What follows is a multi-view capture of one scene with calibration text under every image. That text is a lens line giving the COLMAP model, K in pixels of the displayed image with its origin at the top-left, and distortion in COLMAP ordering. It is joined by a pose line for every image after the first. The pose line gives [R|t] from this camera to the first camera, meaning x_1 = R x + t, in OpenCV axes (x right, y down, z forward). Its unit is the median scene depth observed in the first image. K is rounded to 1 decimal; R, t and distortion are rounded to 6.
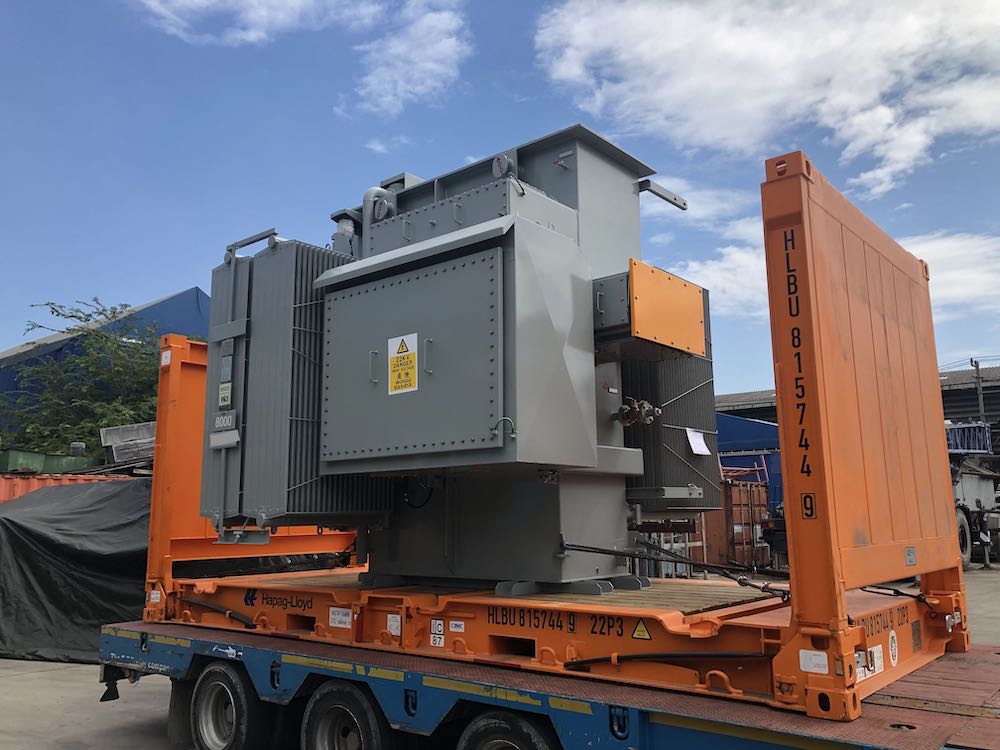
lens RADIAL K [[780.7, 0, 500.0], [0, 780.7, 375.0], [0, 0, 1]] dist [-0.000846, -0.001785]
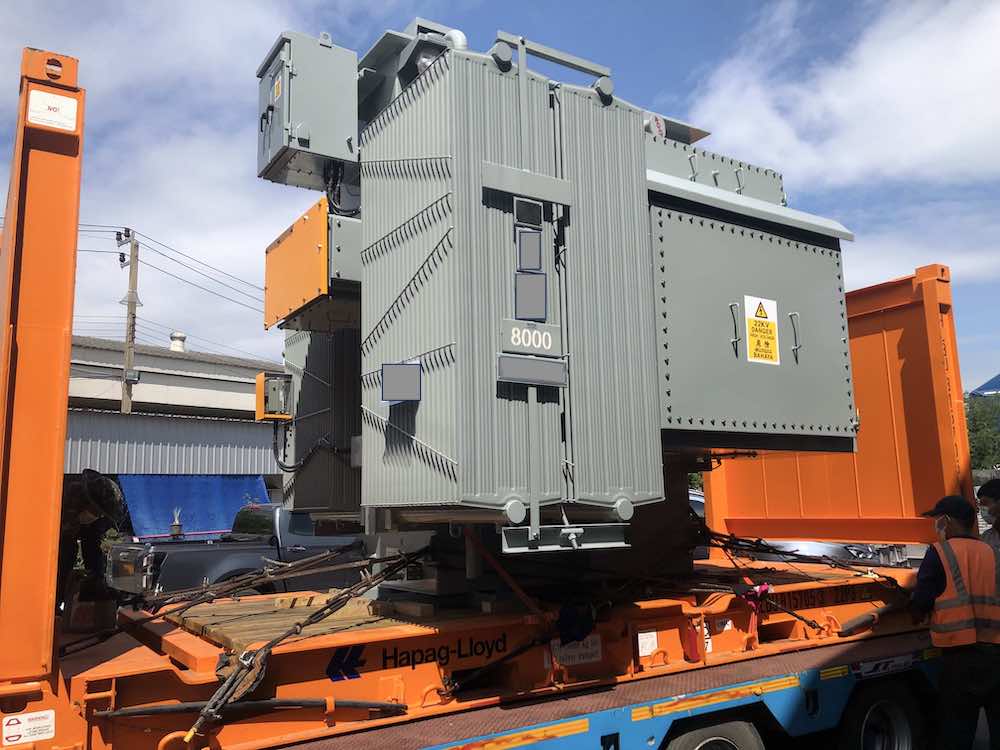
lens RADIAL K [[830.7, 0, 500.0], [0, 830.7, 375.0], [0, 0, 1]] dist [0.000140, -0.003561]
pose [[0.321674, 0.150267, 0.934851, -1.081096], [-0.149969, 0.982949, -0.106396, 0.178103], [-0.934898, -0.105974, 0.338725, 0.946846]]
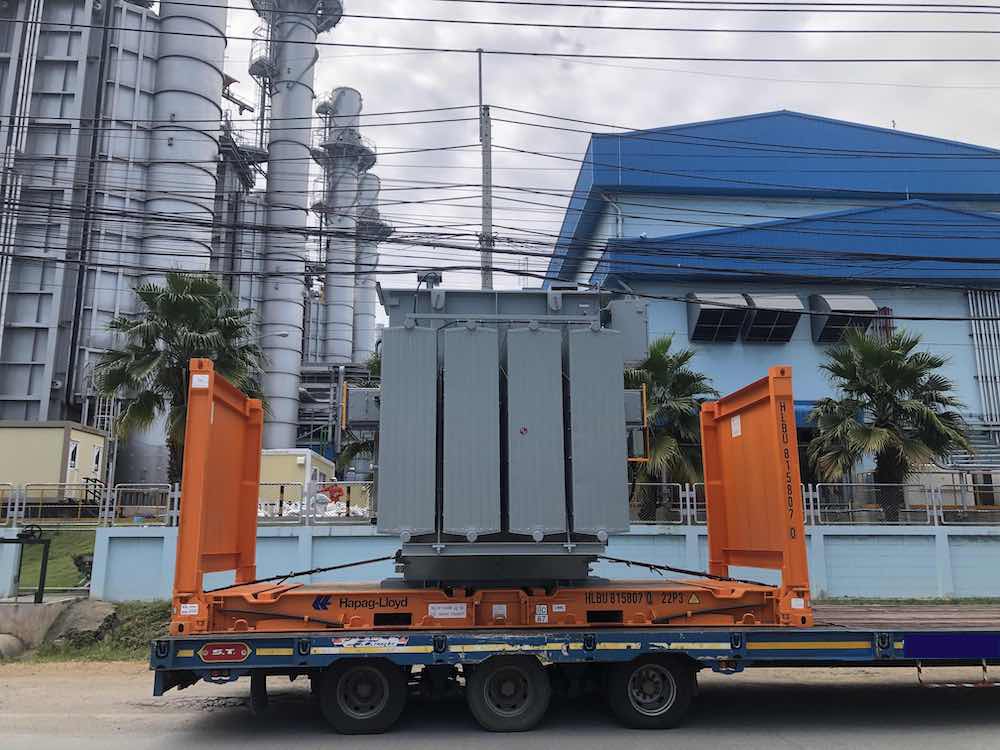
lens RADIAL K [[780.7, 0, 500.0], [0, 780.7, 375.0], [0, 0, 1]] dist [-0.000846, -0.001785]
pose [[0.736954, 0.140419, 0.661197, -1.219346], [-0.129718, 0.989383, -0.065535, -0.014594], [-0.663379, -0.037473, 0.747345, -0.052046]]
